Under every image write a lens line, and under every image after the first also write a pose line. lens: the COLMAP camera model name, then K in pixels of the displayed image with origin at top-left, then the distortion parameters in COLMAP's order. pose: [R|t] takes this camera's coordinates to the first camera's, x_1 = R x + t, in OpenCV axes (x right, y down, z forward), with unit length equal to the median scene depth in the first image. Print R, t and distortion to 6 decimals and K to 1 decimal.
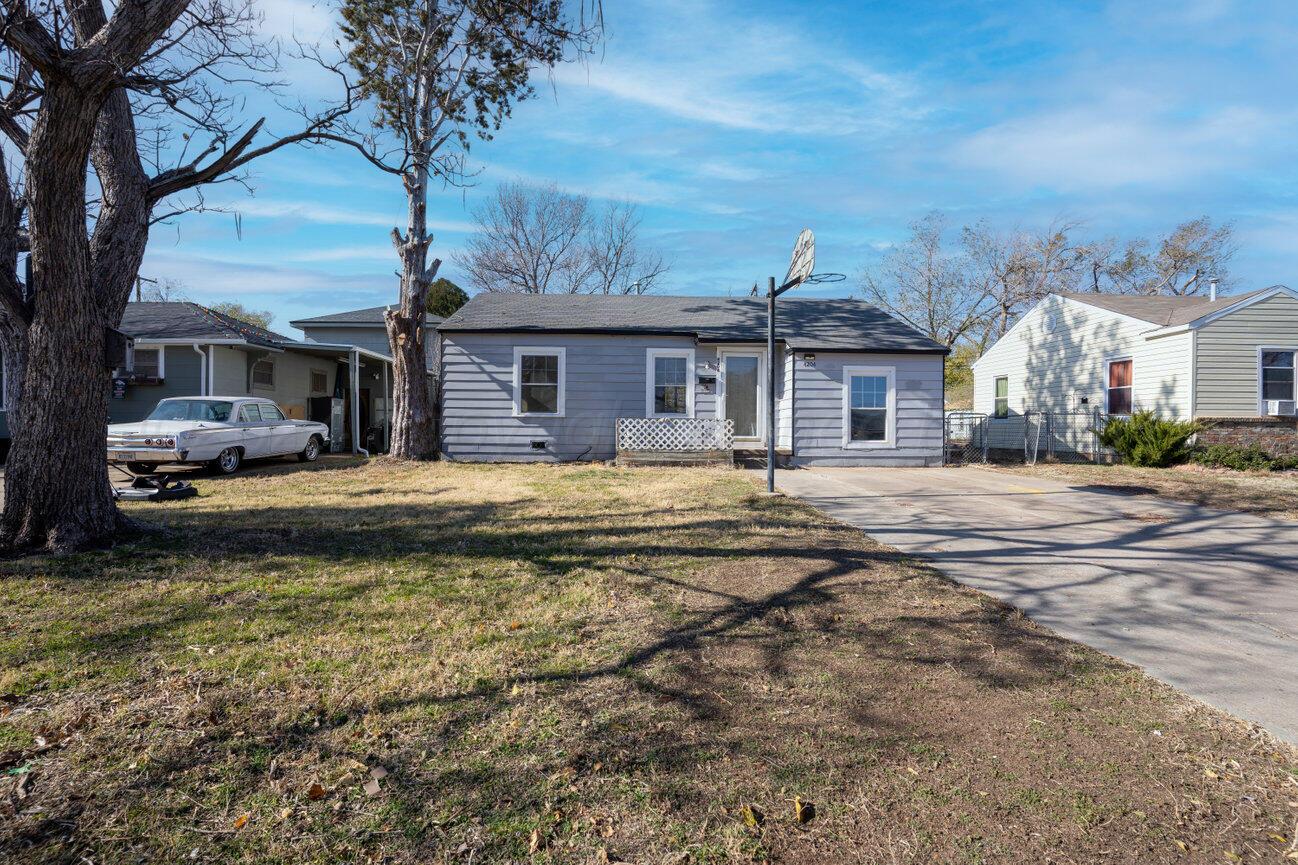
lens RADIAL K [[615.5, 0, 647.7], [0, 615.5, 430.6], [0, 0, 1]] dist [-0.022463, 0.003100]
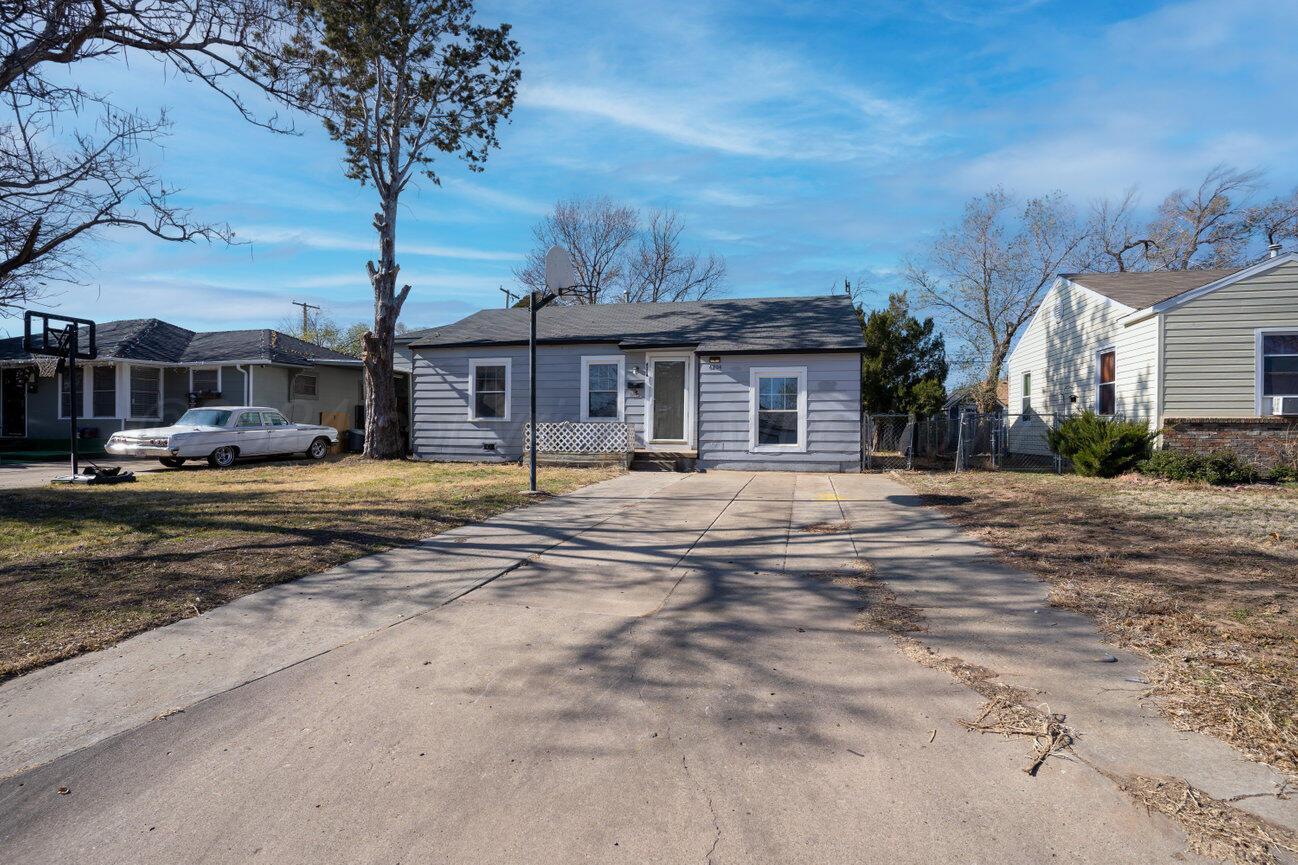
lens RADIAL K [[615.5, 0, 625.1], [0, 615.5, 436.2], [0, 0, 1]] dist [-0.022463, 0.003100]
pose [[0.962387, 0.001619, -0.271678, 0.378417], [-0.000637, 0.999993, 0.003703, 0.000117], [0.271682, -0.003390, 0.962381, 0.000073]]
